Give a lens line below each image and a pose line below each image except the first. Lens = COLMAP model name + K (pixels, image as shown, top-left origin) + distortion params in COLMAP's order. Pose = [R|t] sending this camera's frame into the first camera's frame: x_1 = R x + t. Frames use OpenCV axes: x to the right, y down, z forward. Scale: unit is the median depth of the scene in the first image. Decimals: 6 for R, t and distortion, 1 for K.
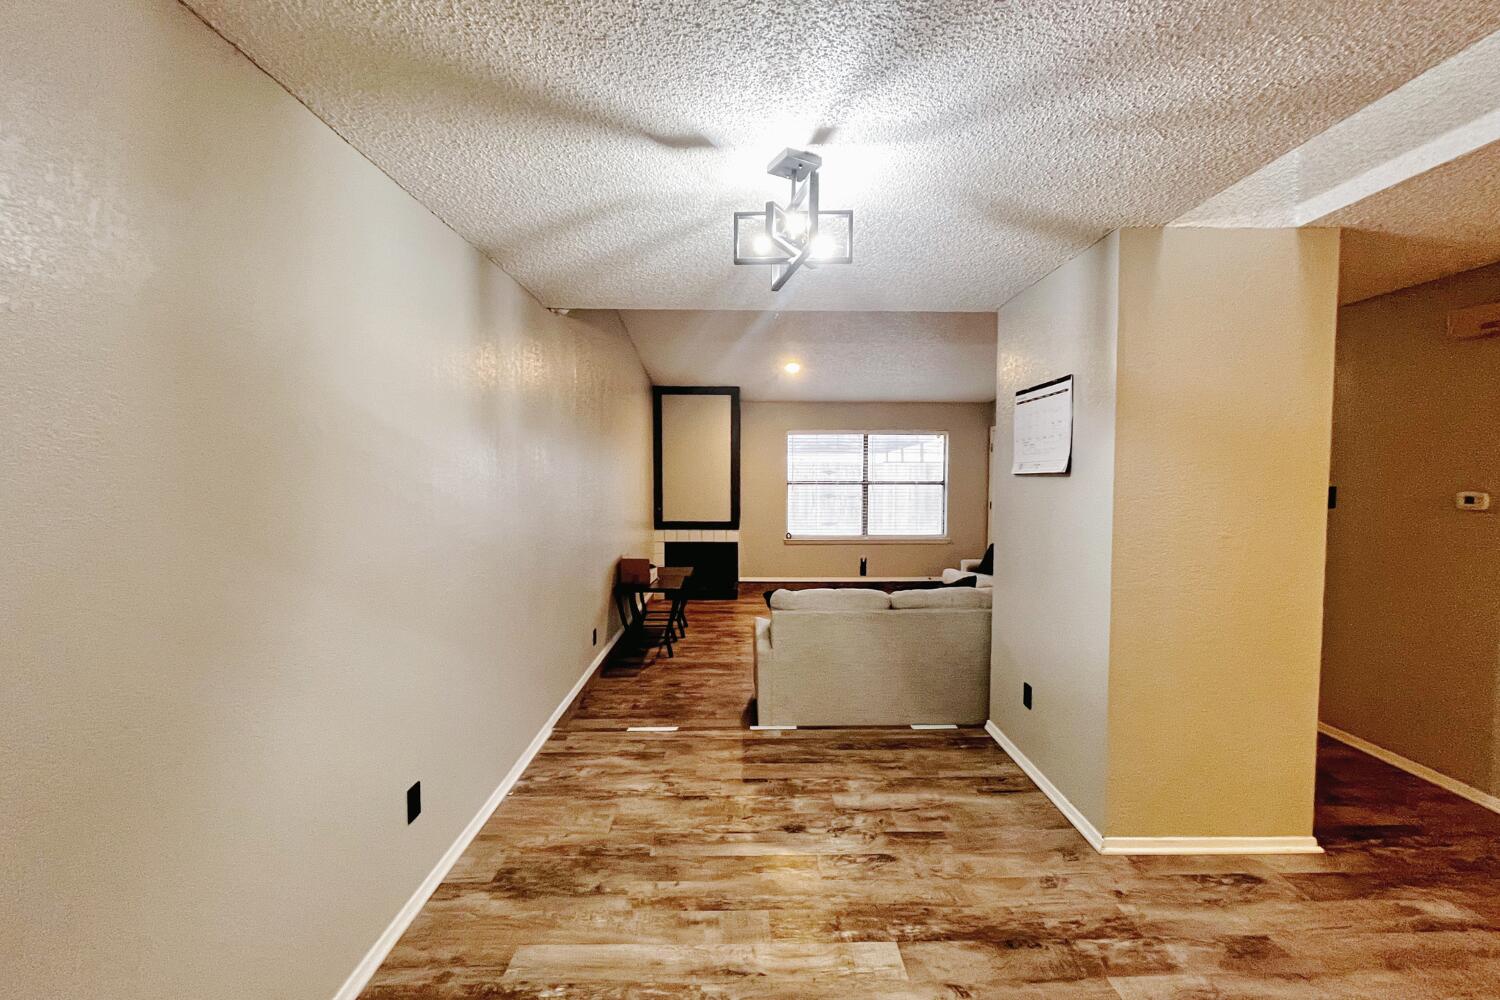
lens RADIAL K [[619.2, 0, 751.1], [0, 619.2, 494.9], [0, 0, 1]] dist [-0.000556, -0.000152]
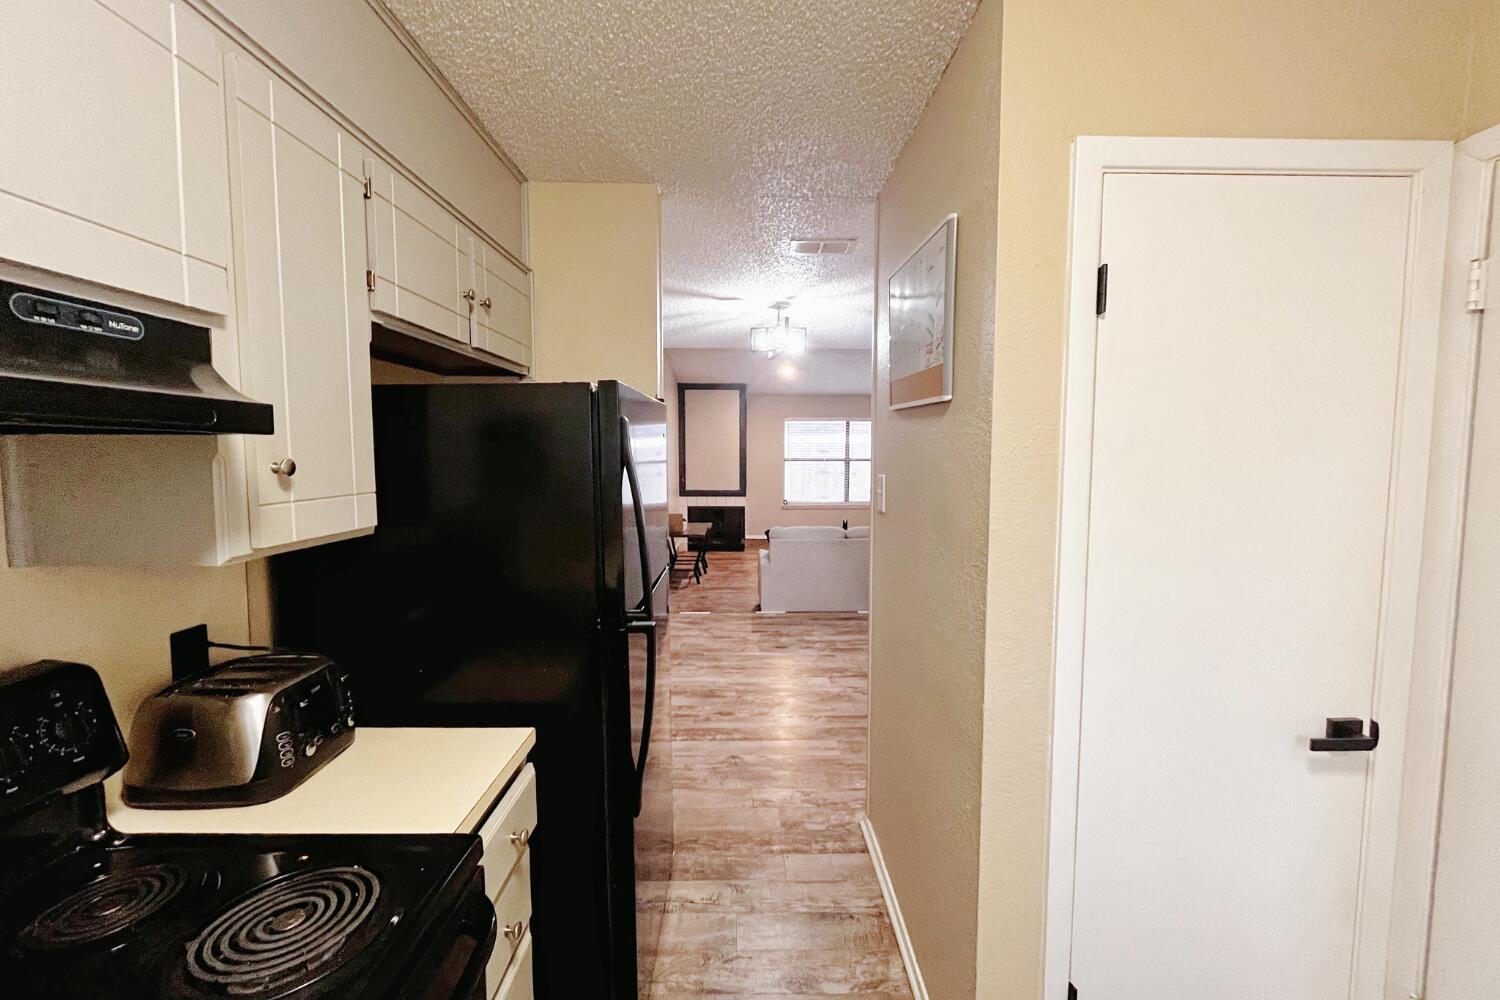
lens RADIAL K [[610.1, 0, 750.8], [0, 610.1, 495.3], [0, 0, 1]] dist [-0.000672, -0.000007]
pose [[0.999987, -0.000079, -0.005014, -0.004285], [0.000255, 0.999388, 0.034968, 0.012181], [0.005008, -0.034969, 0.999376, -0.323223]]
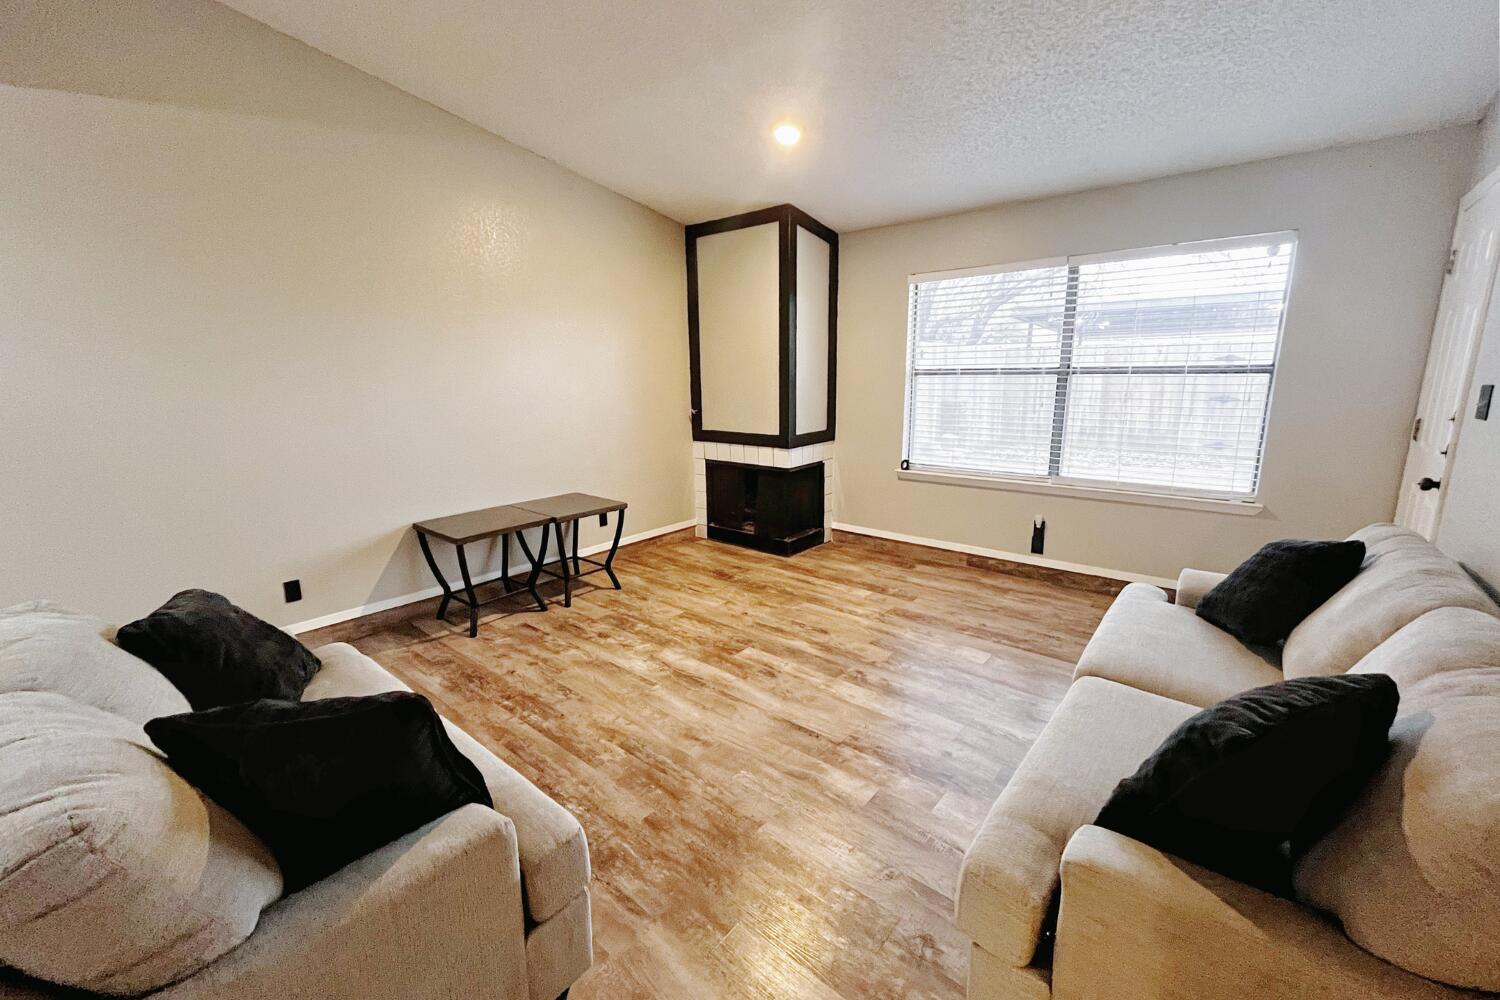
lens RADIAL K [[601.9, 0, 742.7], [0, 601.9, 505.4], [0, 0, 1]] dist [0.000520, -0.000013]
pose [[0.753162, 0.130887, -0.644682, 0.444285], [-0.010223, 0.982217, 0.187471, -0.002126], [0.657755, -0.134606, 0.741107, 0.658939]]
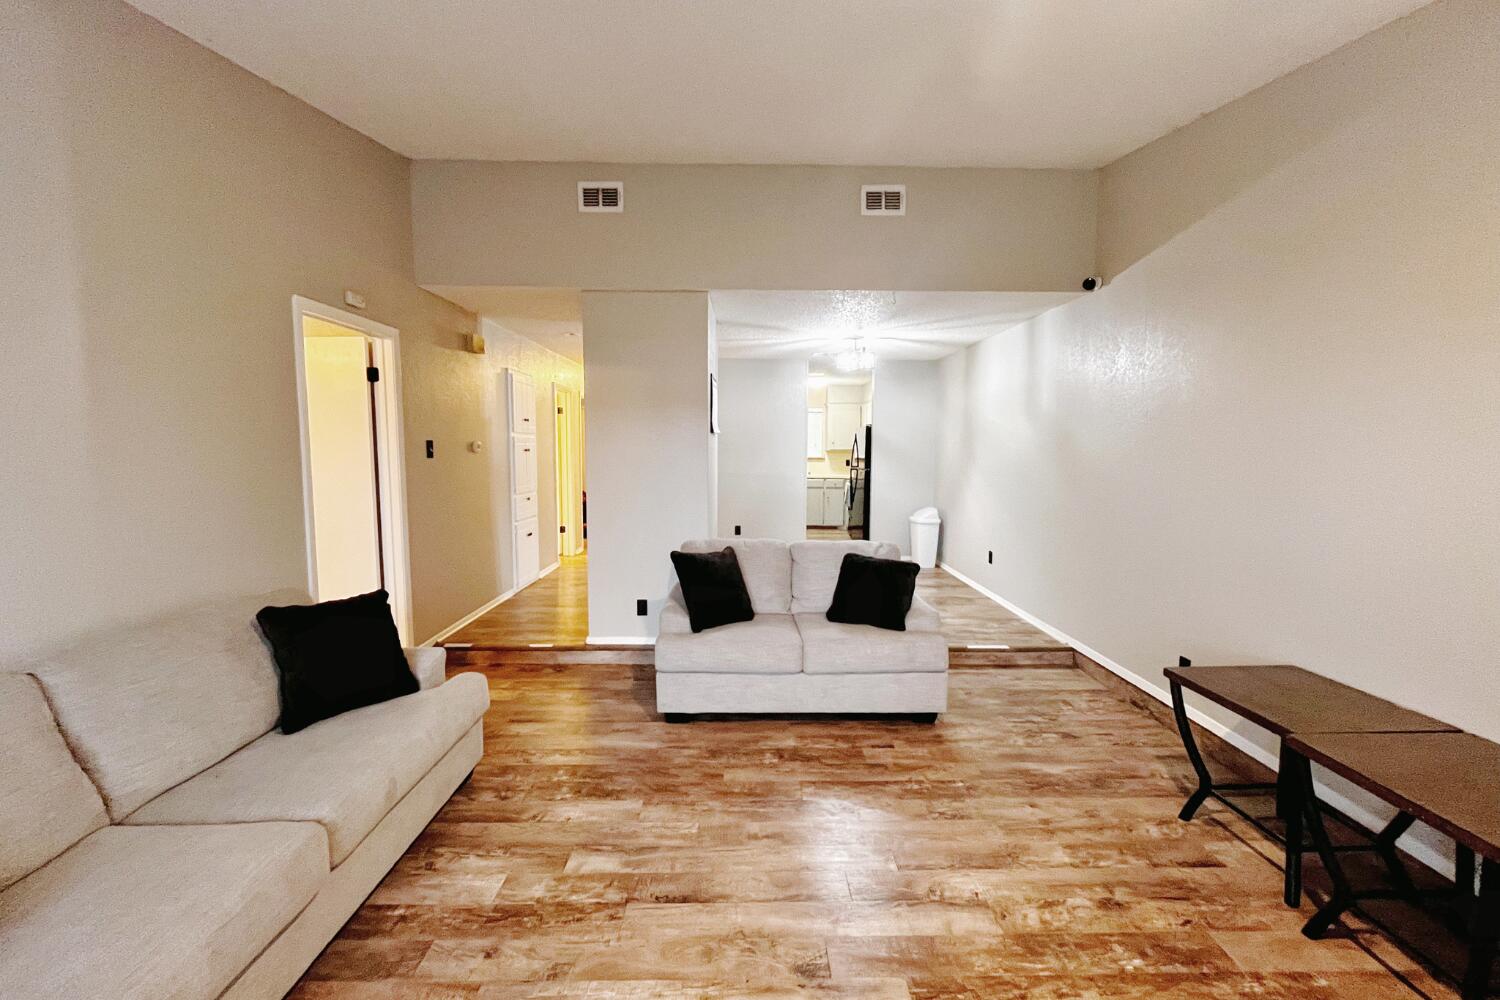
lens RADIAL K [[610.1, 0, 750.8], [0, 610.1, 495.3], [0, 0, 1]] dist [-0.000672, -0.000007]
pose [[-0.999964, -0.008449, -0.000479, 0.184006], [-0.008447, 0.993194, 0.116169, -0.030012], [-0.000506, 0.116169, -0.993229, 1.294964]]
